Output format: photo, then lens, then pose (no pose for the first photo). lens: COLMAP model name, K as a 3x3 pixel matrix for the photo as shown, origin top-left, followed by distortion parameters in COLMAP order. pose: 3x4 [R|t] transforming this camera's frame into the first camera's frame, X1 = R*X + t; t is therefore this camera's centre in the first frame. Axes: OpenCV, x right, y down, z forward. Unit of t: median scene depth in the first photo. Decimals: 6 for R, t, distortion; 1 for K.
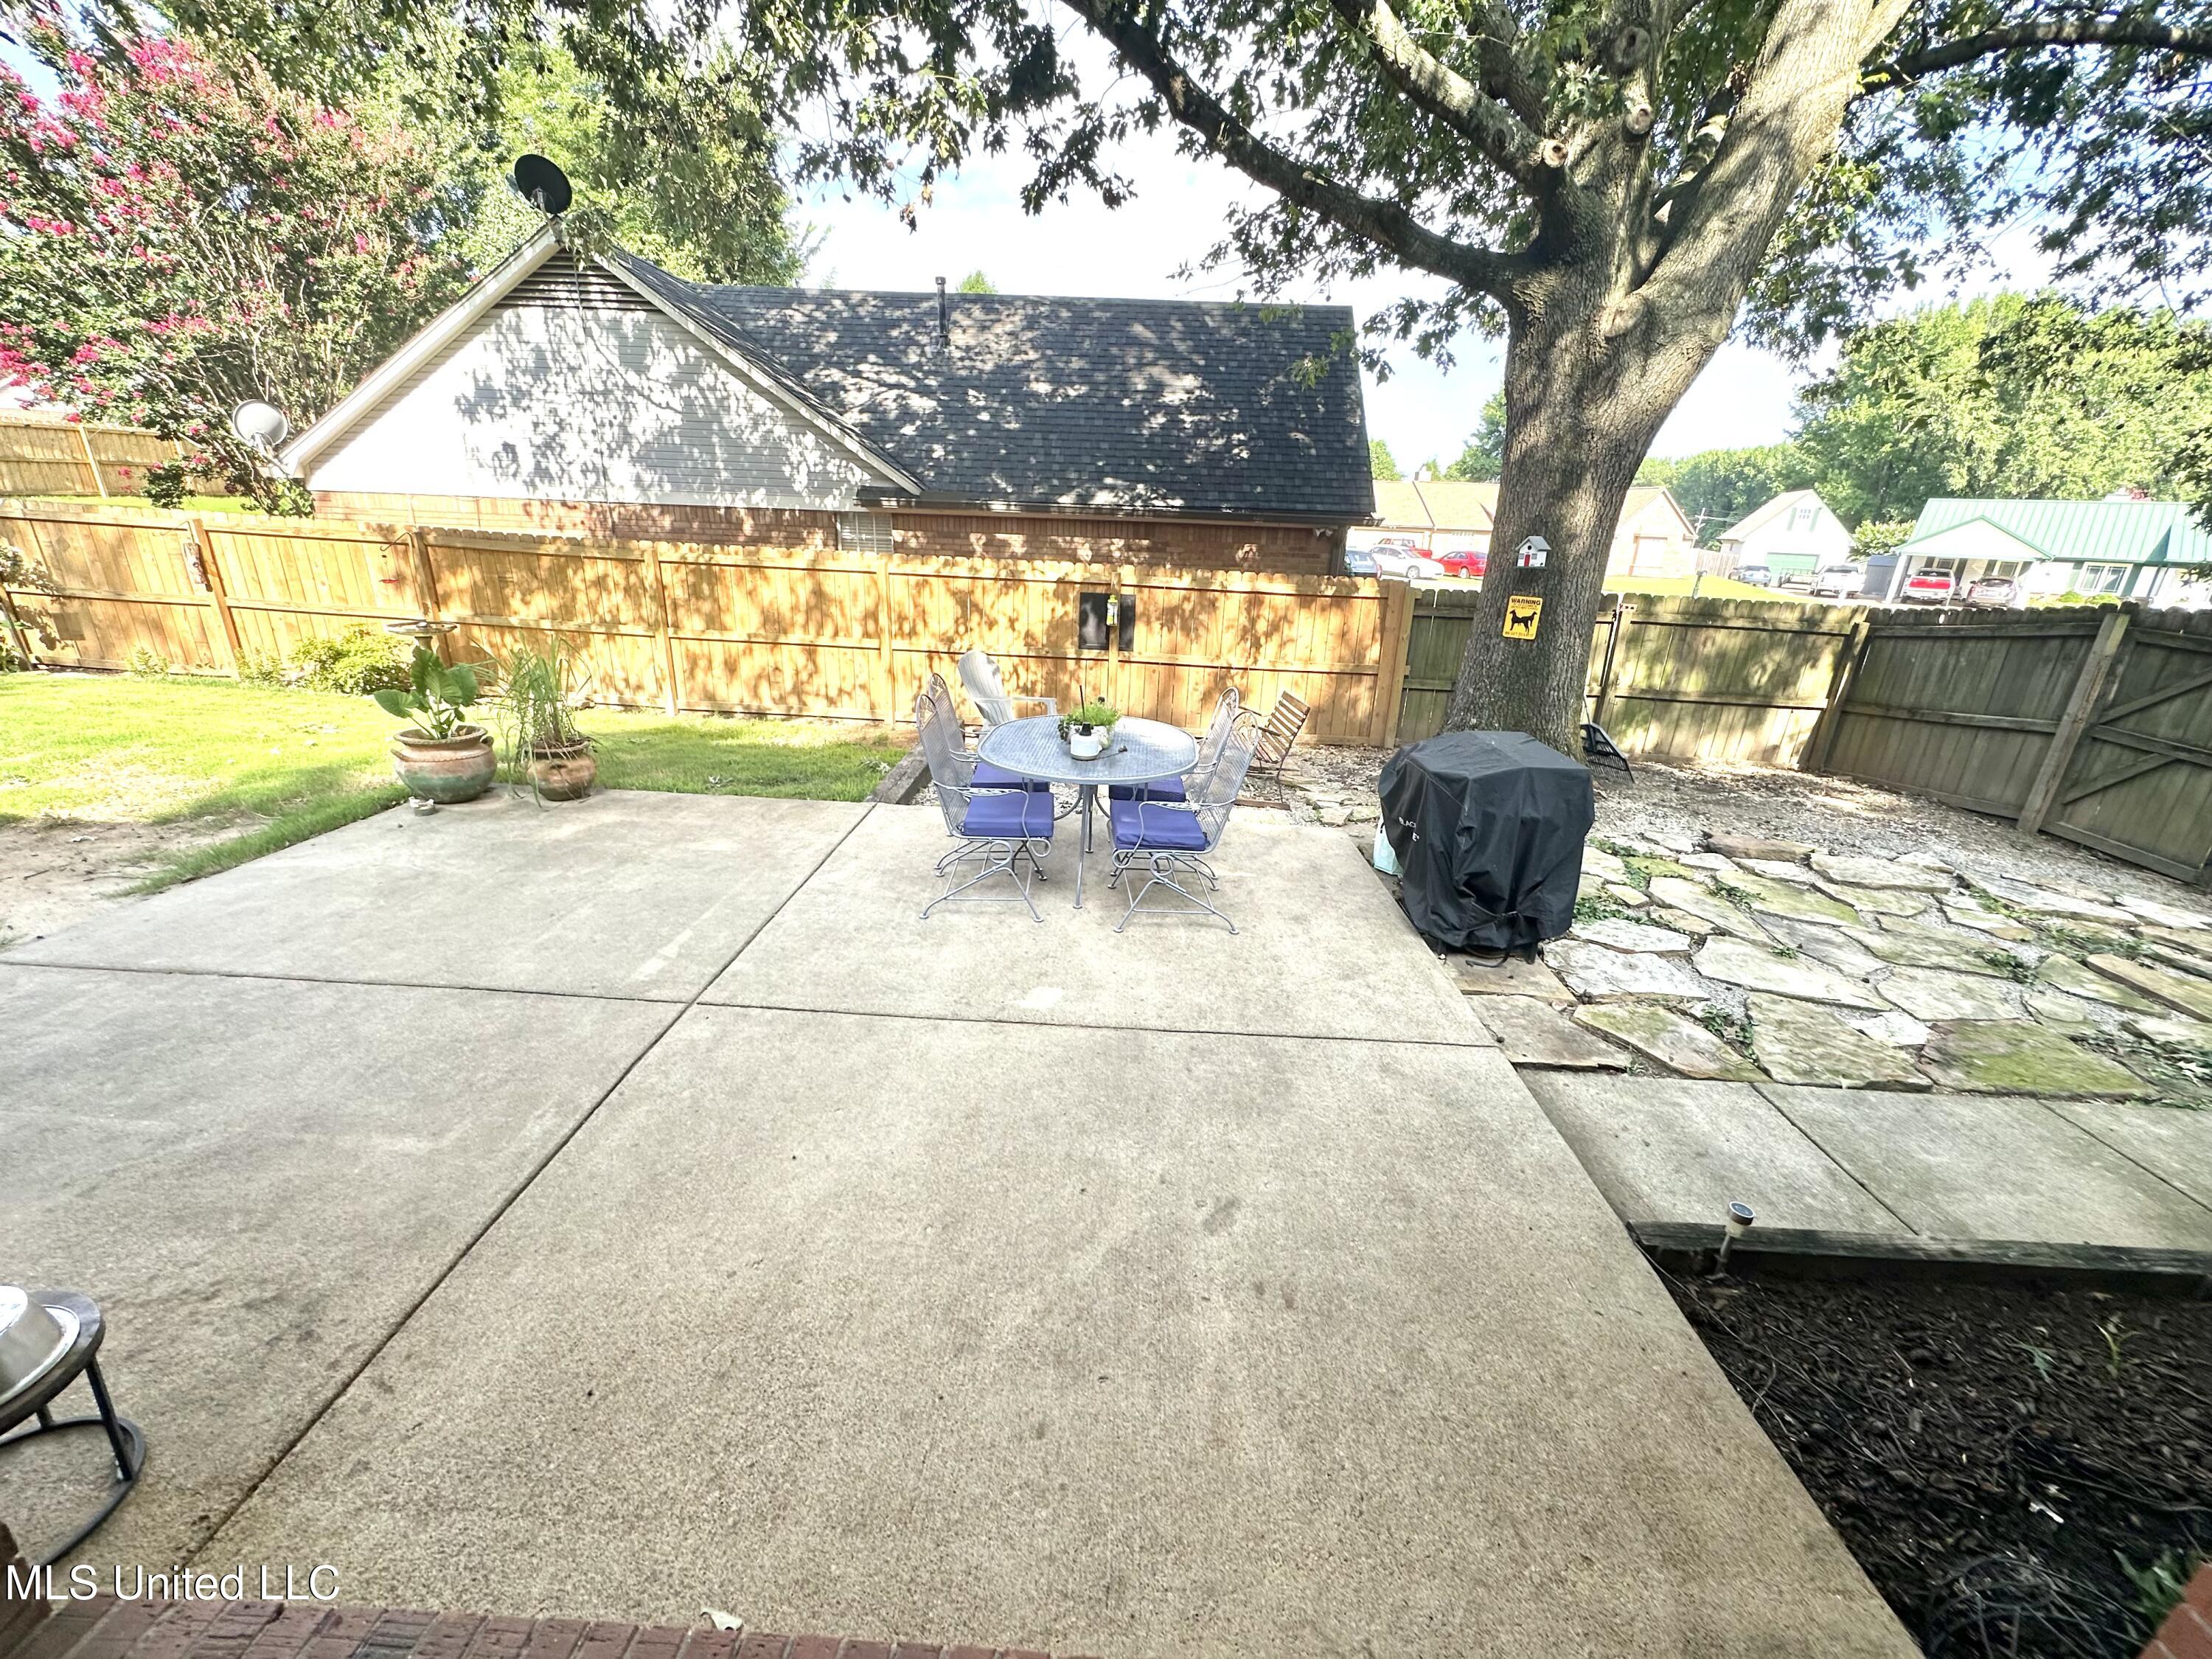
lens RADIAL K [[882.9, 0, 1097.7], [0, 882.9, 822.9], [0, 0, 1]] dist [-0.004071, 0.001344]
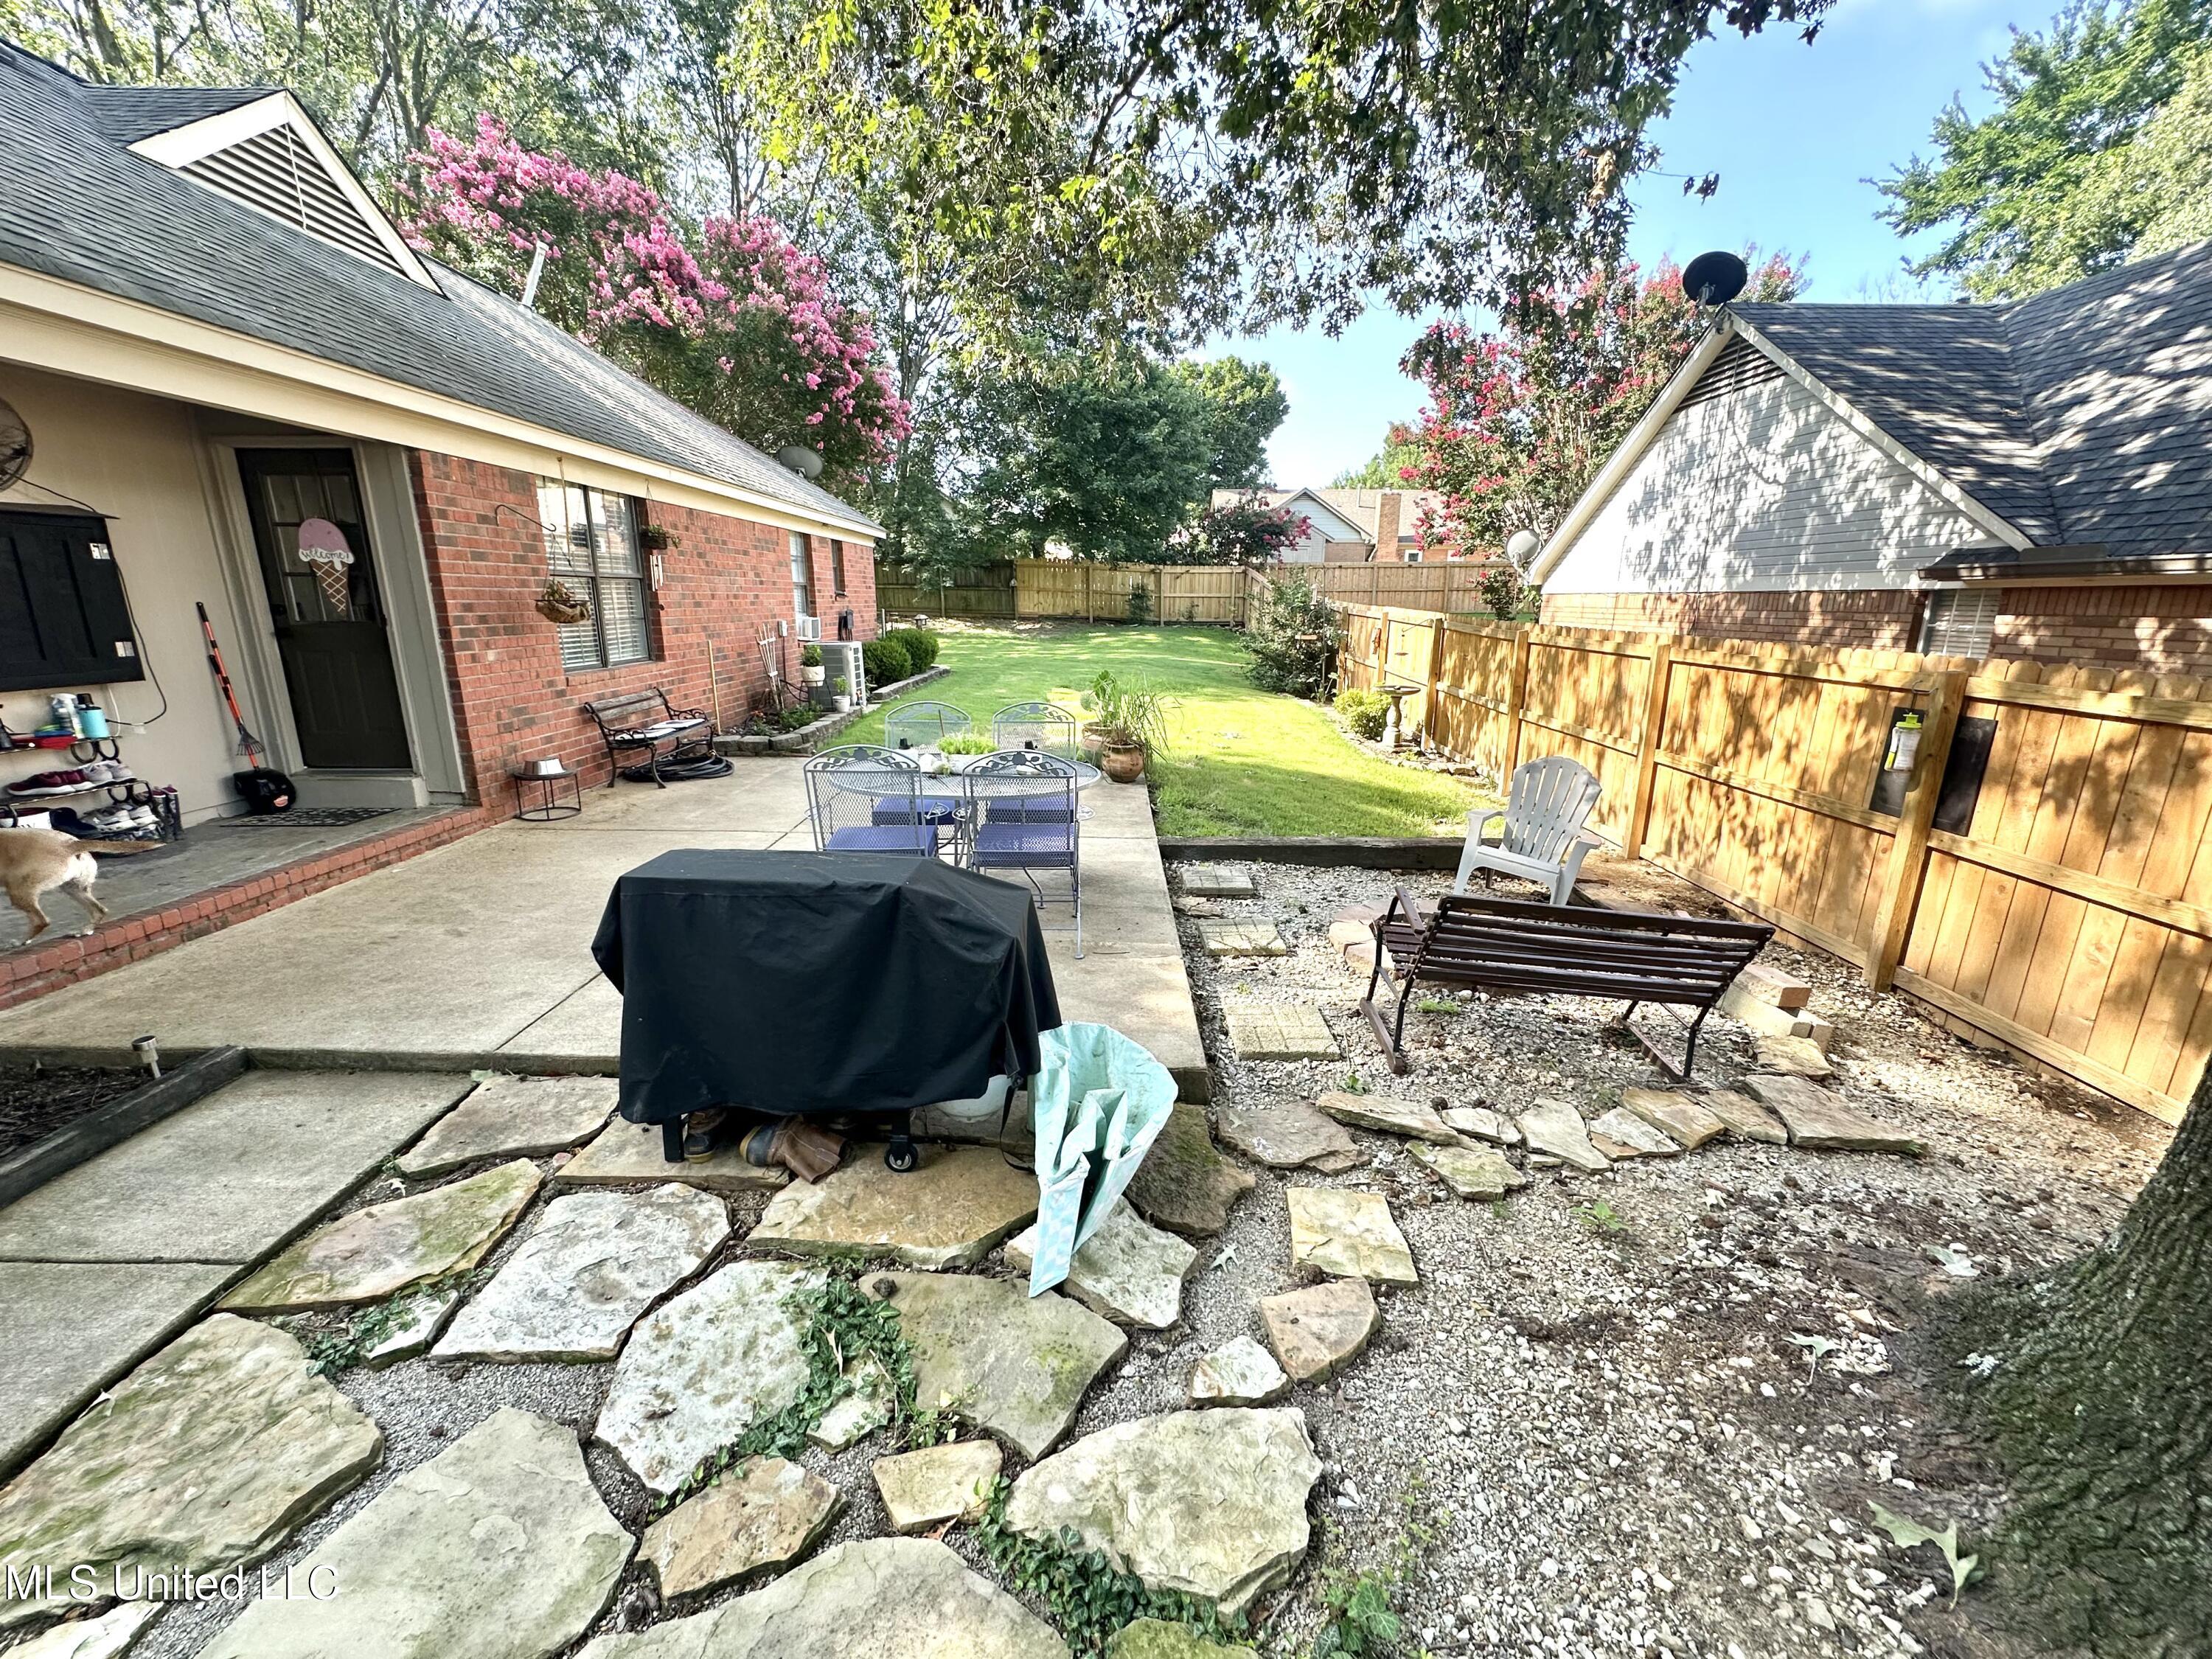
lens RADIAL K [[882.9, 0, 1109.1], [0, 882.9, 831.6], [0, 0, 1]] dist [-0.004071, 0.001344]
pose [[0.035586, 0.216225, -0.975695, 0.486806], [-0.332146, 0.923373, 0.192516, -0.137292], [0.942557, 0.317222, 0.104678, 0.515624]]
